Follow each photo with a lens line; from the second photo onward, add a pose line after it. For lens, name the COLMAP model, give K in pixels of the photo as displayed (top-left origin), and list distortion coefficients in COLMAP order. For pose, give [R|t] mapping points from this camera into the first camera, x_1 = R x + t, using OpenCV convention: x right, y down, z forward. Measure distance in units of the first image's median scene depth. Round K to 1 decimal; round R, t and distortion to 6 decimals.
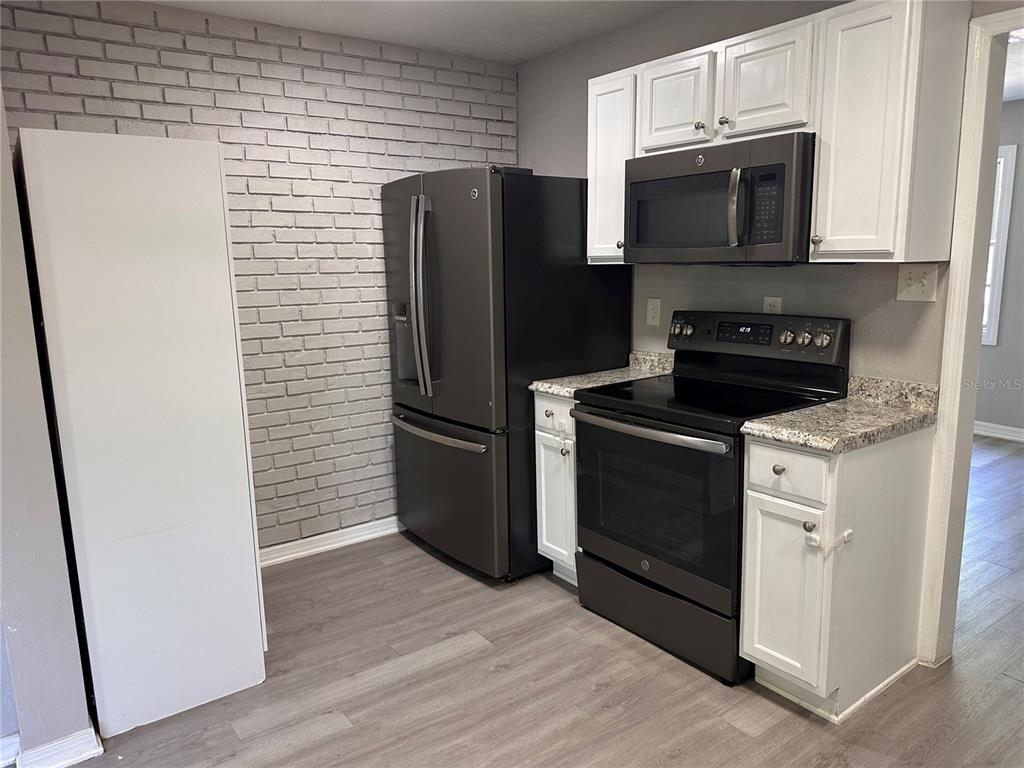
lens RADIAL K [[724.2, 0, 516.1], [0, 724.2, 385.9], [0, 0, 1]] dist [0.059683, -0.081726]
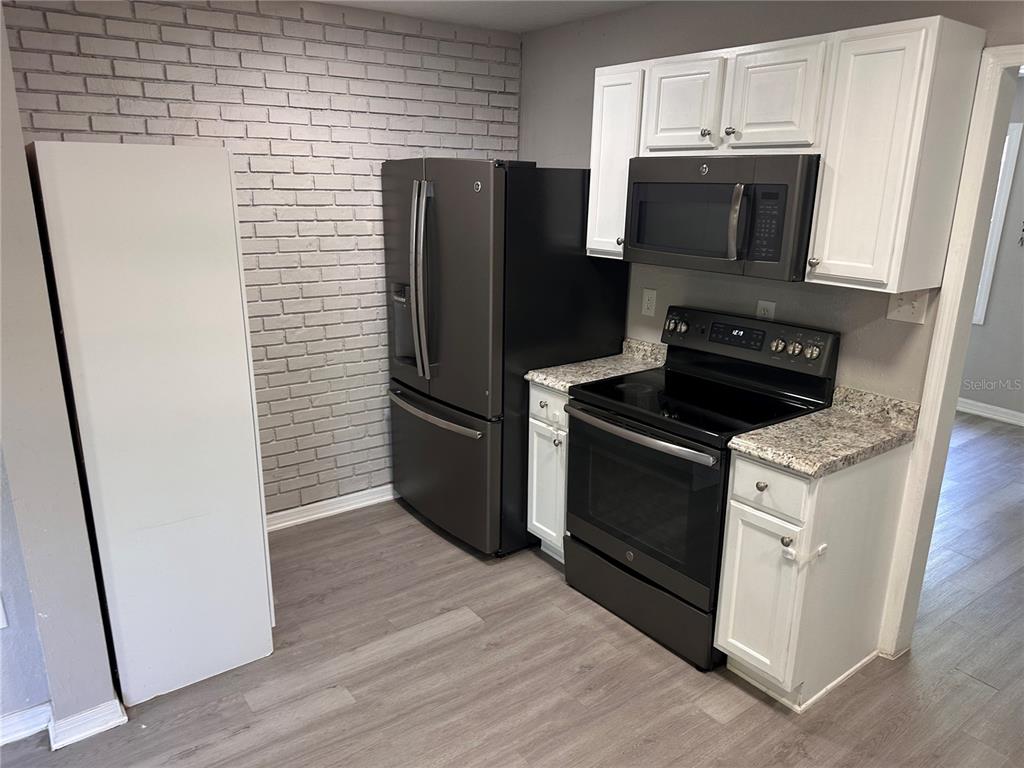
lens RADIAL K [[724.2, 0, 504.5], [0, 724.2, 388.6], [0, 0, 1]] dist [0.059683, -0.081726]
pose [[0.999522, 0.030208, 0.006577, -0.018812], [-0.030729, 0.994105, 0.103979, -0.096055], [-0.003397, -0.104131, 0.994558, -0.029104]]
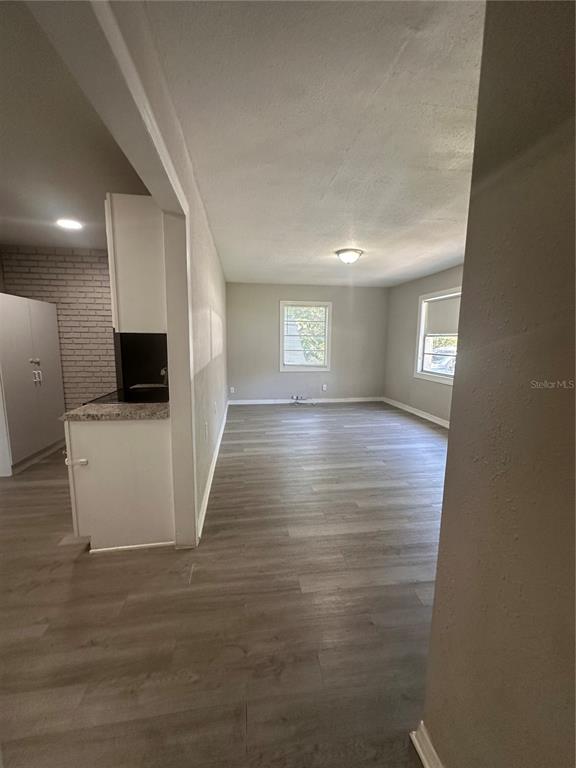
lens RADIAL K [[309.6, 0, 286.5], [0, 309.6, 385.5], [0, 0, 1]] dist [-0.002328, 0.000153]
pose [[0.881597, 0.092631, -0.462824, 1.026517], [-0.108015, 0.994126, -0.006782, -0.052998], [0.459477, 0.055971, 0.886424, 0.357231]]
